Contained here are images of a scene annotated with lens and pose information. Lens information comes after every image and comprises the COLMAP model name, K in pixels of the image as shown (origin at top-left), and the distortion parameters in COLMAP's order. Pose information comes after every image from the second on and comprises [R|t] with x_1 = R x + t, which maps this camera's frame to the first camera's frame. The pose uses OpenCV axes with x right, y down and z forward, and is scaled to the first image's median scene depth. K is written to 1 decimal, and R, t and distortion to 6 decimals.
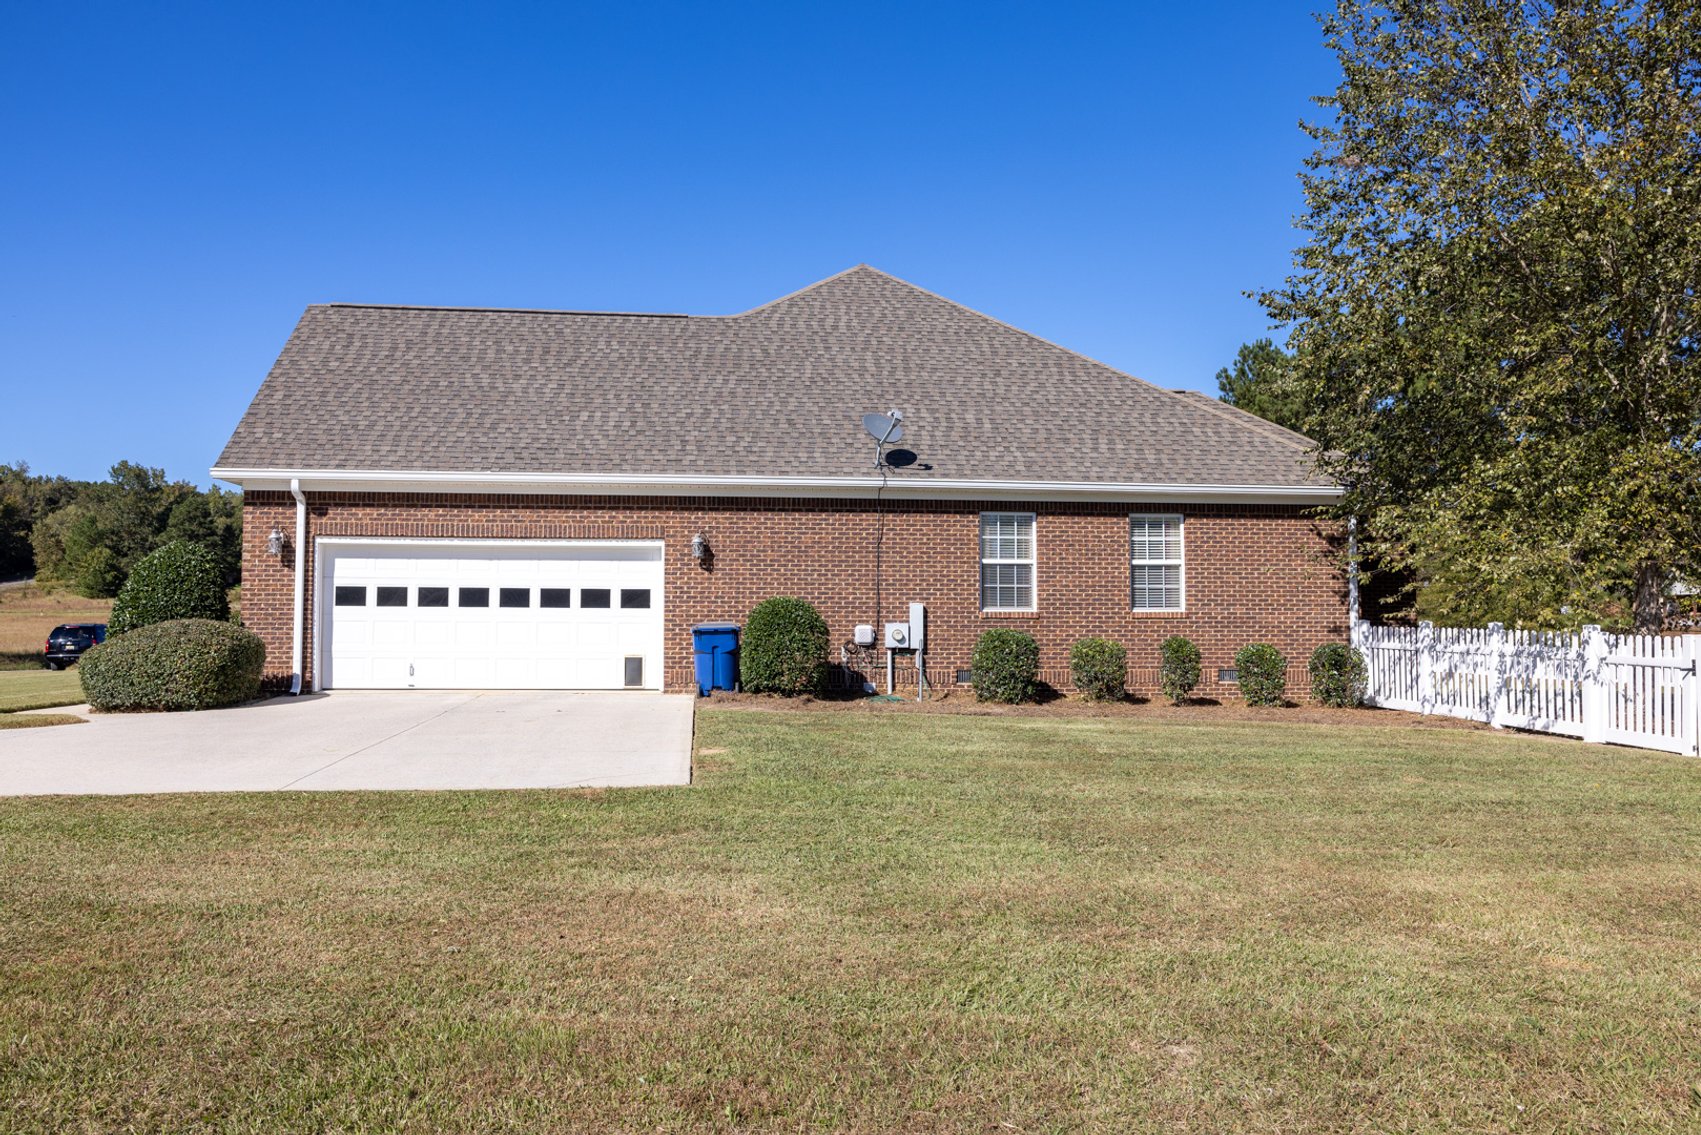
lens RADIAL K [[1260.7, 0, 850.5], [0, 1260.7, 567.5], [0, 0, 1]] dist [-0.013527, -0.003357]
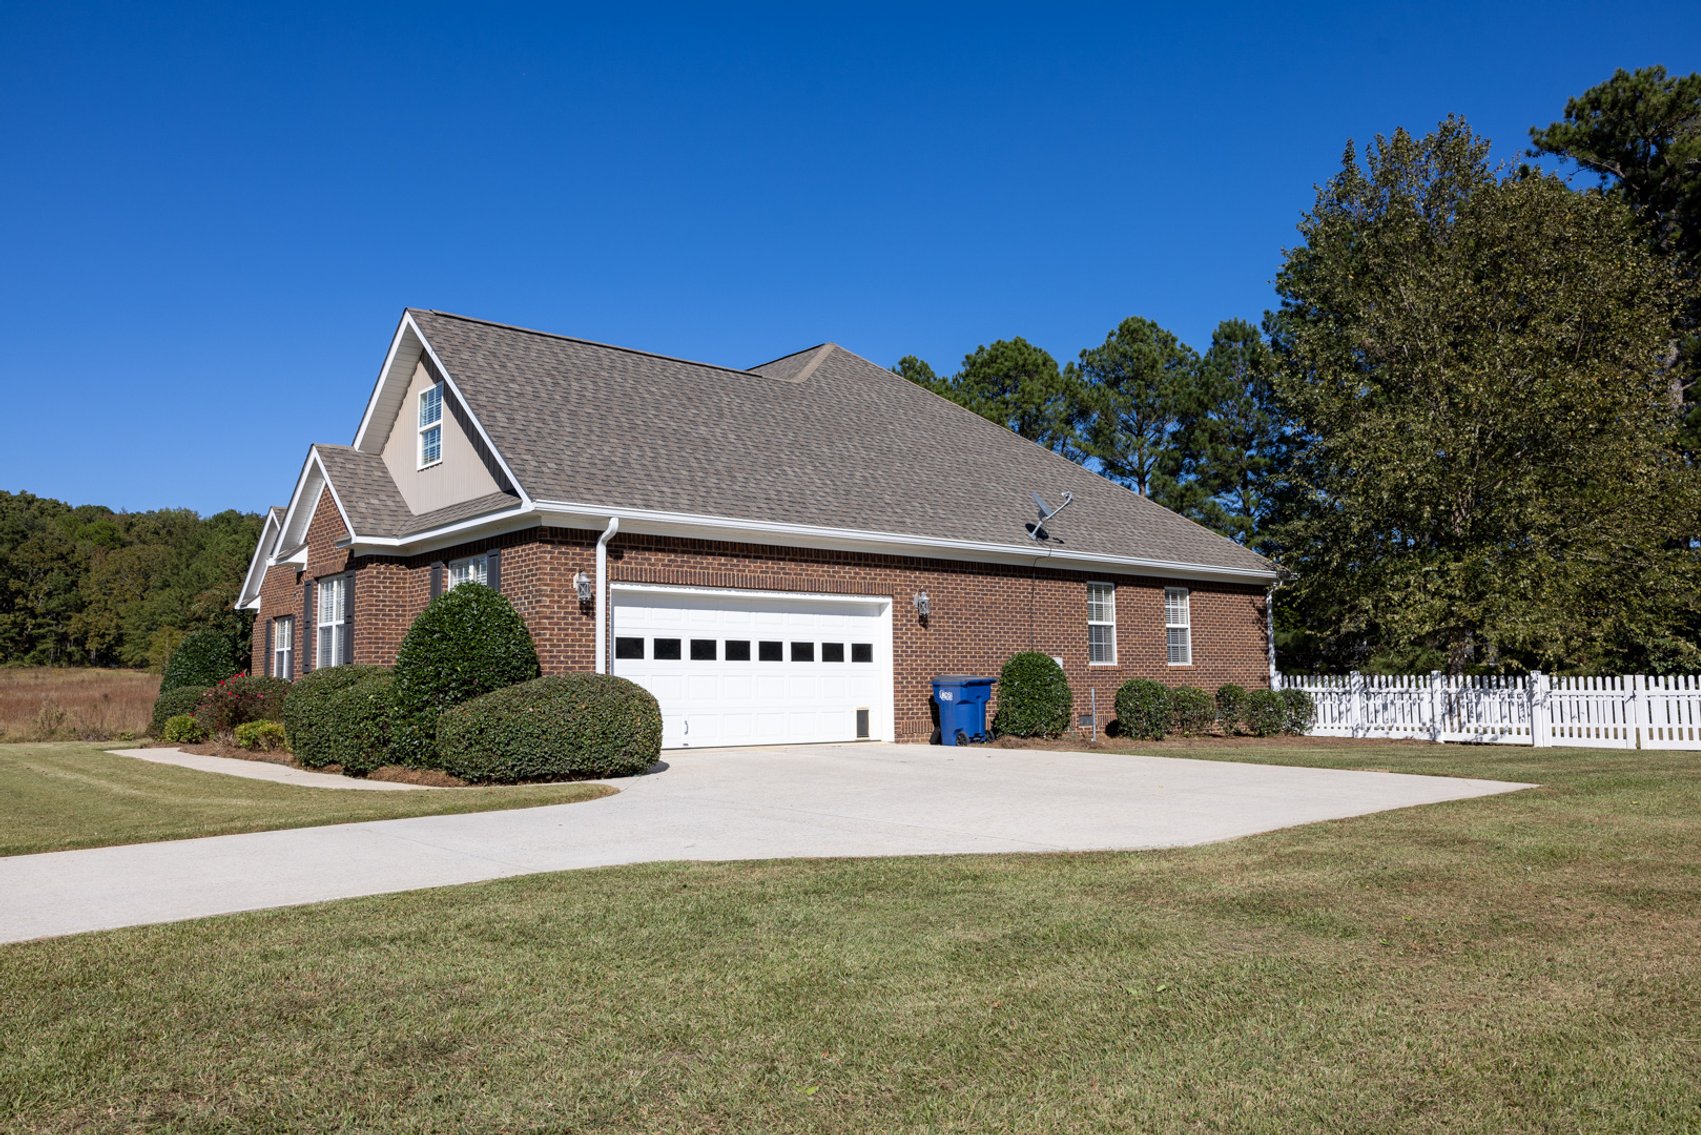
lens RADIAL K [[1260.7, 0, 850.5], [0, 1260.7, 567.5], [0, 0, 1]] dist [-0.013527, -0.003357]
pose [[0.824868, 0.042612, 0.563717, -0.777930], [-0.014539, 0.998424, -0.054199, 0.011314], [-0.565138, 0.036511, 0.824188, 0.155580]]
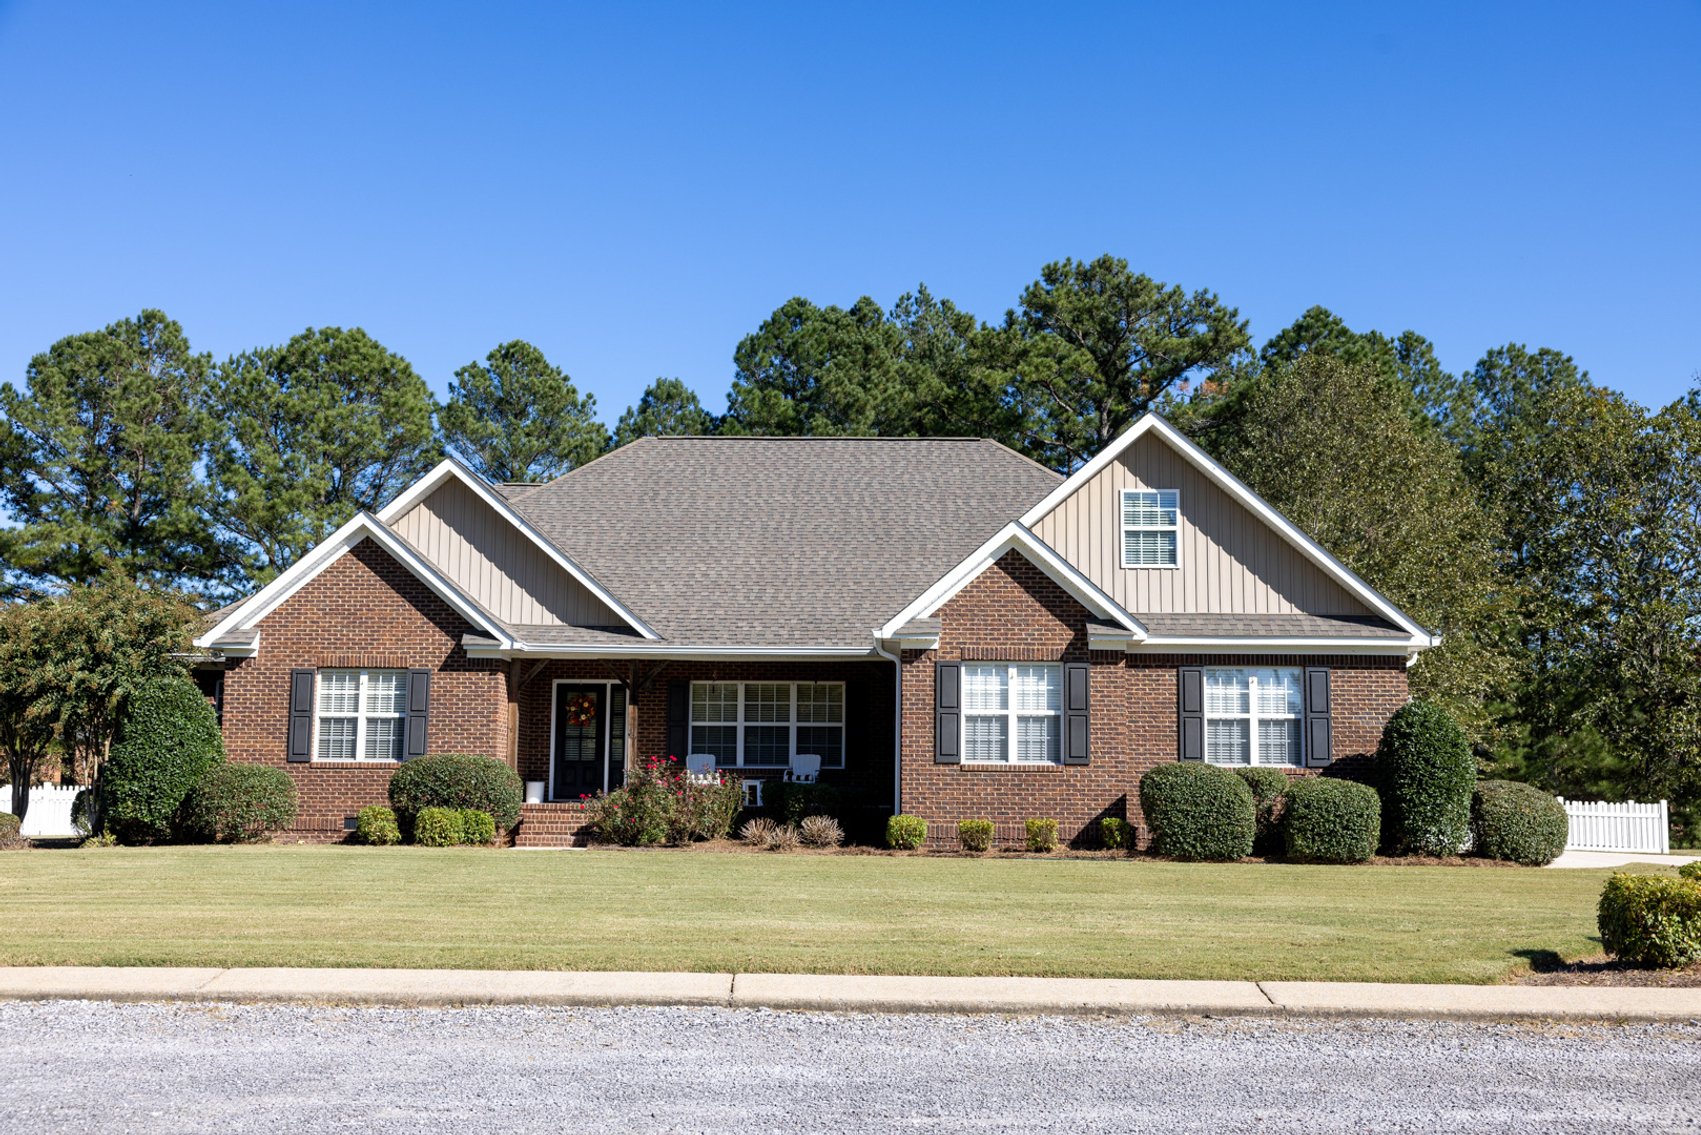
lens RADIAL K [[1742.5, 0, 863.7], [0, 1742.5, 569.3], [0, 0, 1]] dist [-0.001614, 0.001275]
pose [[0.130865, 0.128922, 0.982982, -1.932720], [-0.063413, 0.990567, -0.121475, 0.069968], [-0.989370, -0.046437, 0.137806, 1.221981]]
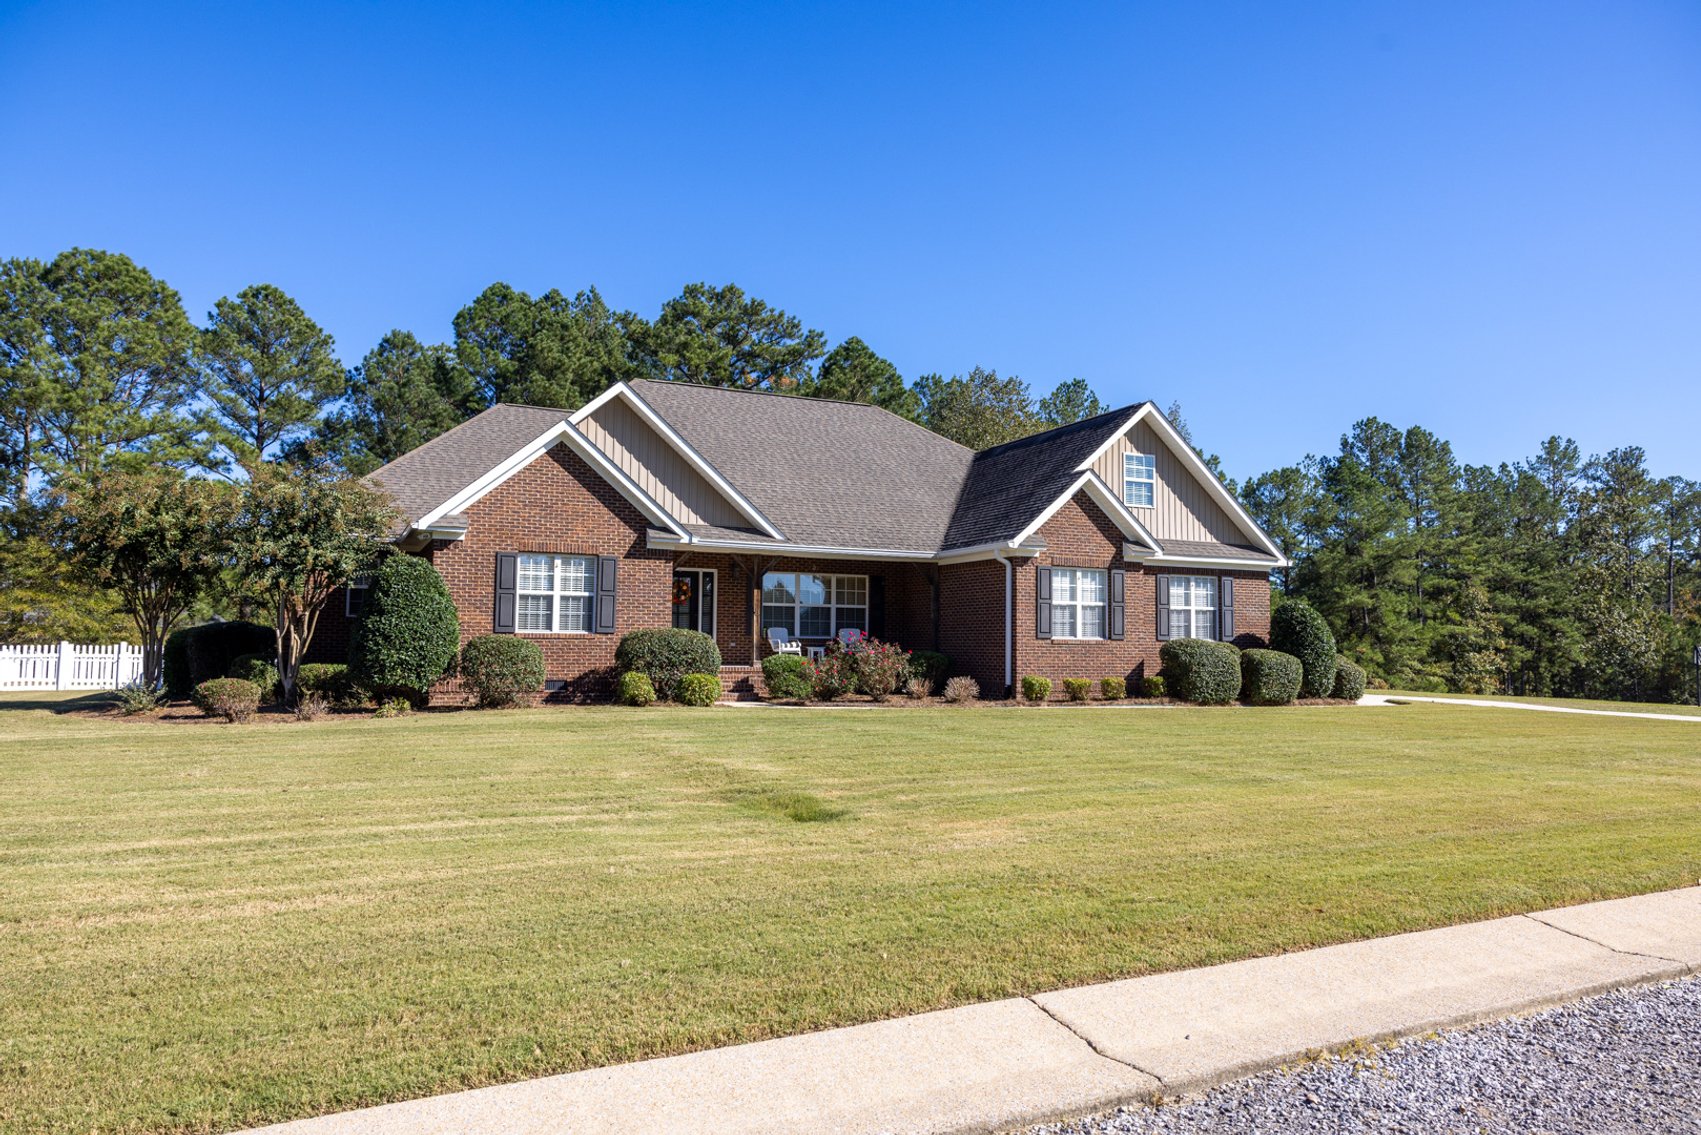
lens RADIAL K [[1114.3, 0, 850.5], [0, 1114.3, 567.5], [0, 0, 1]] dist [-0.000629, 0.001067]
pose [[-0.323684, 0.065180, 0.943917, -1.653872], [-0.062228, 0.993998, -0.089977, 0.096856], [-0.944117, -0.087862, -0.317685, 1.945064]]
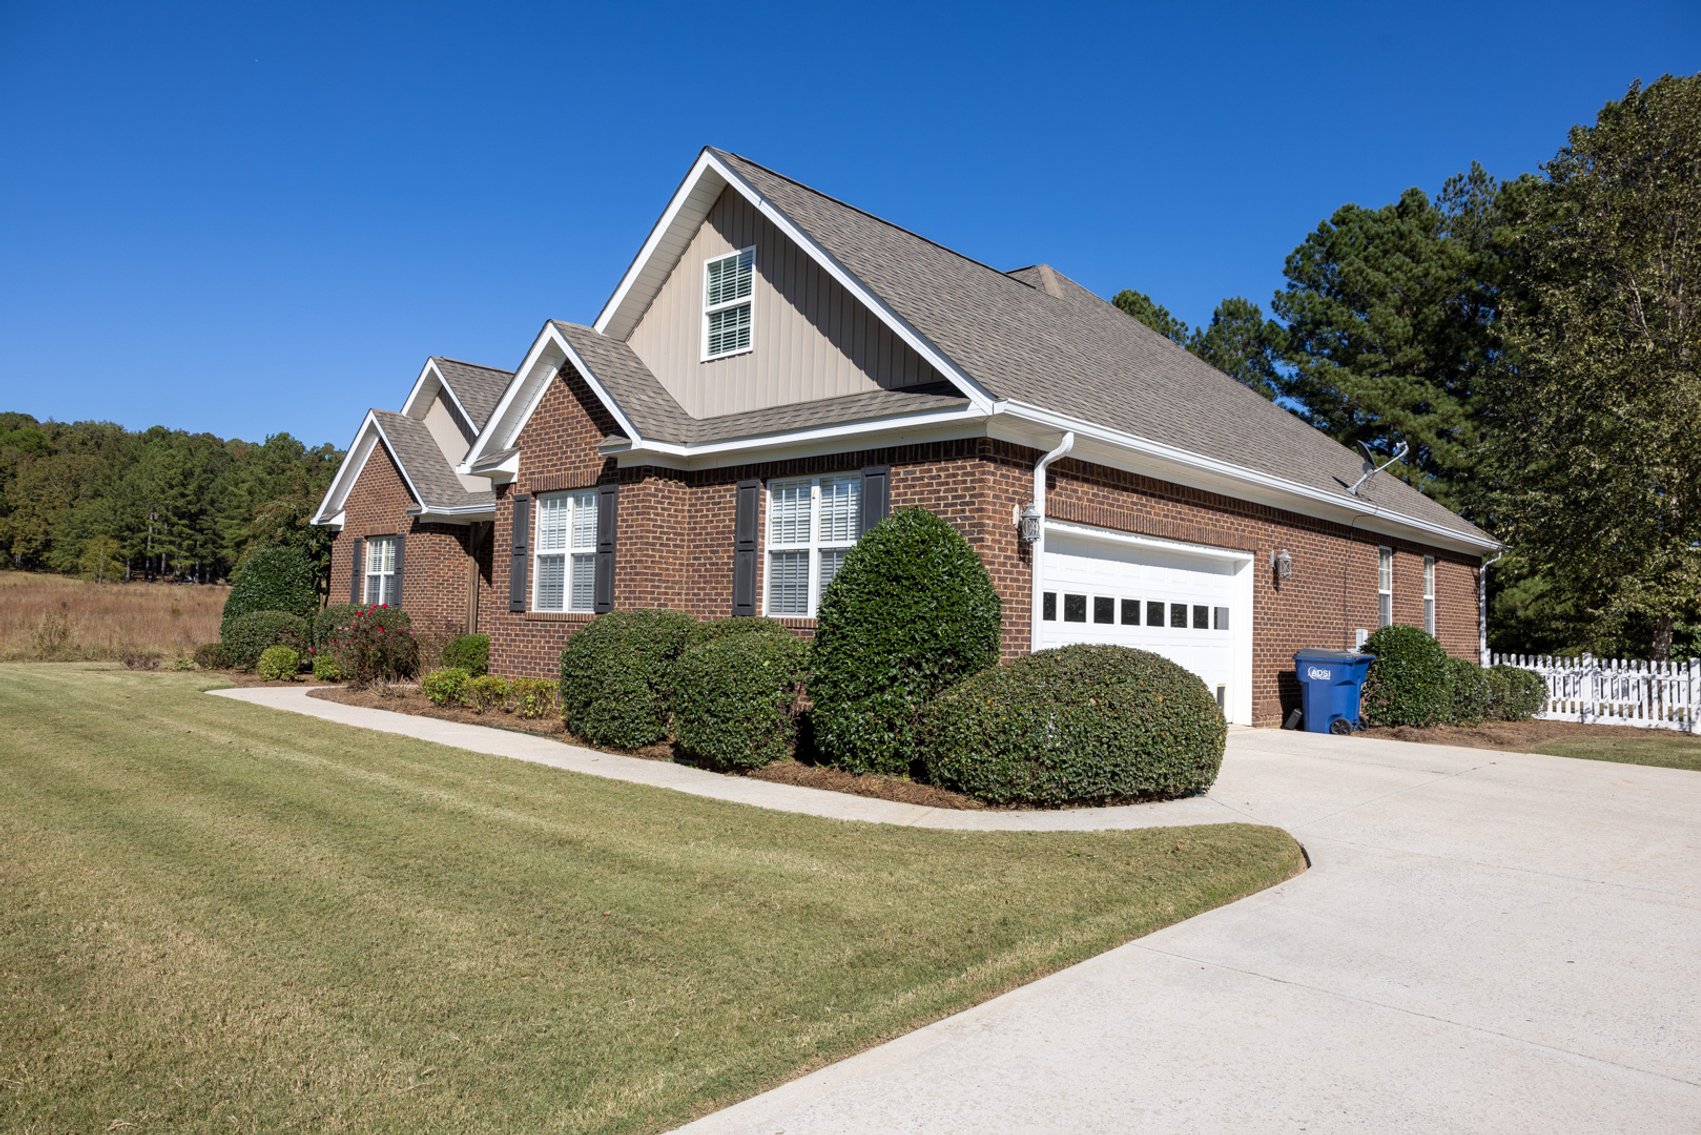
lens RADIAL K [[1114.3, 0, 850.5], [0, 1114.3, 567.5], [0, 0, 1]] dist [-0.000629, 0.001067]
pose [[0.757817, 0.055322, 0.650117, -0.877064], [-0.062162, 0.997988, -0.012464, 0.015588], [-0.649499, -0.030967, 0.759732, 0.598147]]
